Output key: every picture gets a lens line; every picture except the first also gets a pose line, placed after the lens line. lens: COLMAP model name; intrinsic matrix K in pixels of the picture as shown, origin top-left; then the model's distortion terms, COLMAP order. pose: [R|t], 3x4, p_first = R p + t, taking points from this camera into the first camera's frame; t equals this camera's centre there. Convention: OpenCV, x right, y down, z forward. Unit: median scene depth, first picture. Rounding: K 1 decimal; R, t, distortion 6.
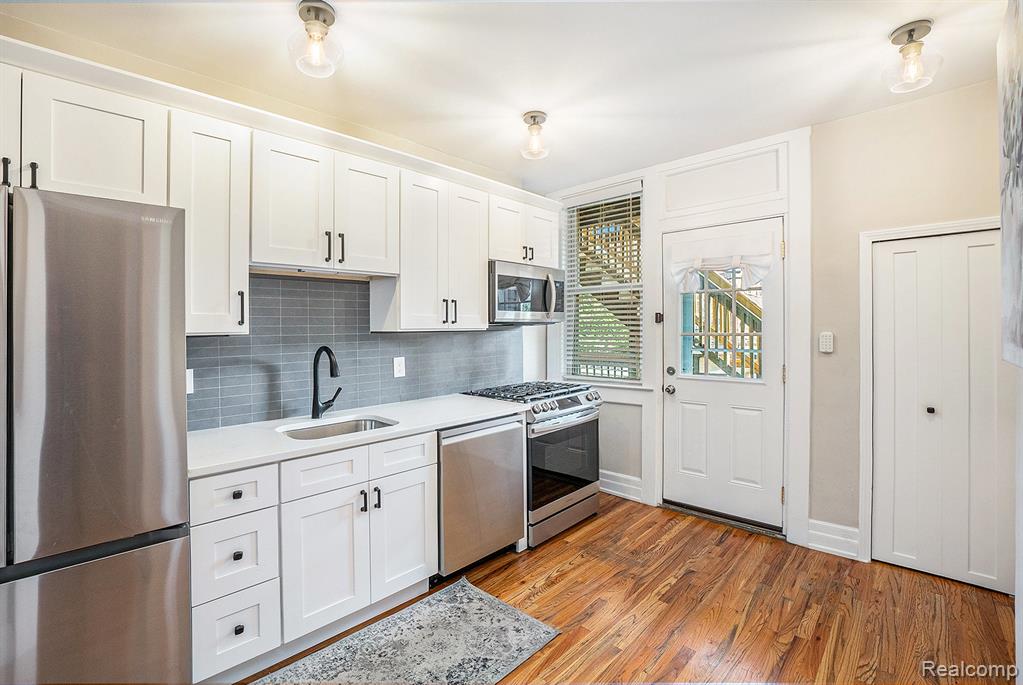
lens RADIAL K [[445.0, 0, 511.5], [0, 445.0, 342.5], [0, 0, 1]] dist [-0.020512, 0.000243]
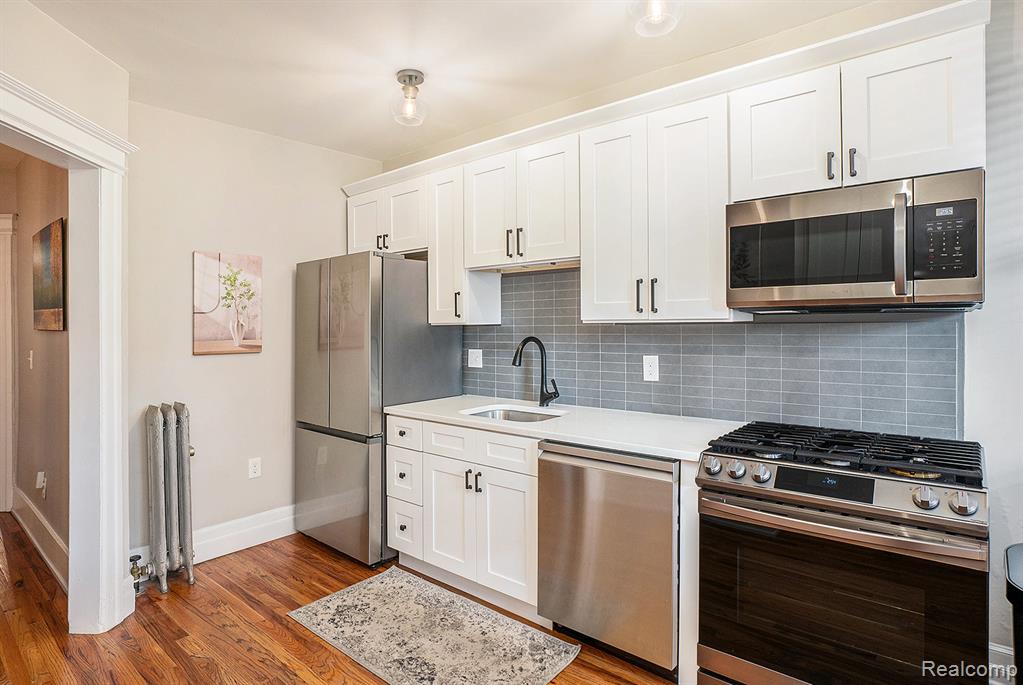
lens RADIAL K [[575.1, 0, 512.3], [0, 575.1, 330.4], [0, 0, 1]] dist [-0.002113, -0.000770]
pose [[0.074852, 0.017025, -0.997049, 0.912426], [-0.026419, 0.999537, 0.015084, -0.024793], [0.996845, 0.025212, 0.075267, 0.848344]]
